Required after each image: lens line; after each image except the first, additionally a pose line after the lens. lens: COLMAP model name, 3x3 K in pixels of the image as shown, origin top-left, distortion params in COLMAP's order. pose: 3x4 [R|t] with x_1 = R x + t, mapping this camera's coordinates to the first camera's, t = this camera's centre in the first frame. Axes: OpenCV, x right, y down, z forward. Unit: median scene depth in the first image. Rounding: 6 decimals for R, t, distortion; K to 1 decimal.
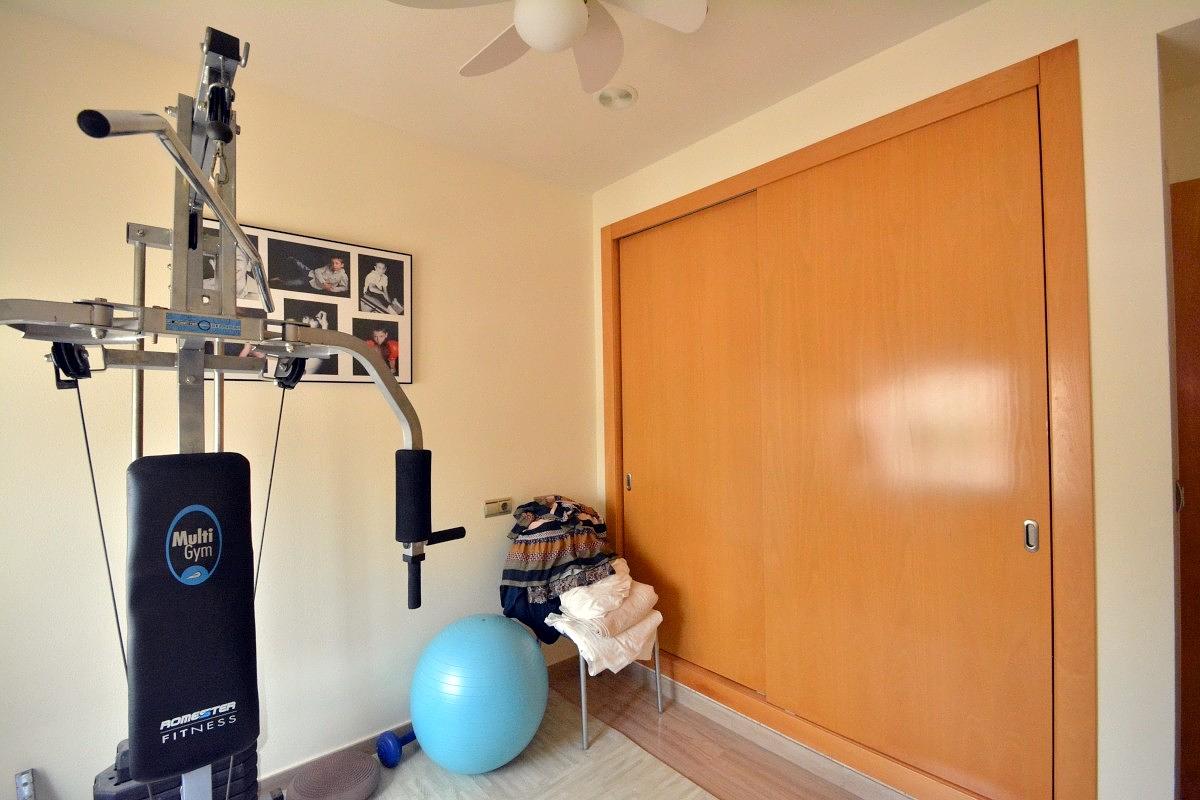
lens RADIAL K [[533.1, 0, 596.7], [0, 533.1, 401.6], [0, 0, 1]] dist [0.004206, -0.006132]
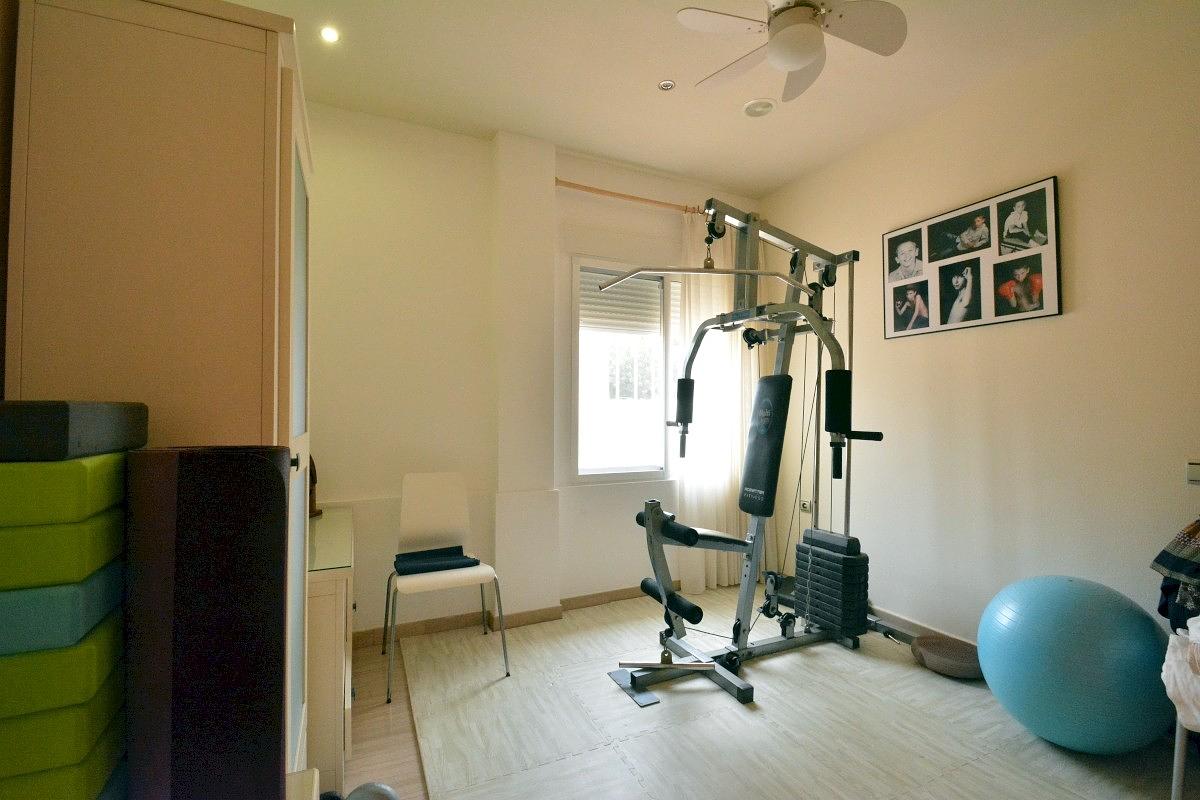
lens RADIAL K [[533.1, 0, 598.7], [0, 533.1, 400.5], [0, 0, 1]] dist [0.004206, -0.006132]
pose [[-0.266697, -0.000927, -0.963780, 0.808751], [0.026606, 0.999611, -0.008324, 0.109037], [0.963413, -0.027863, -0.266568, 0.502287]]
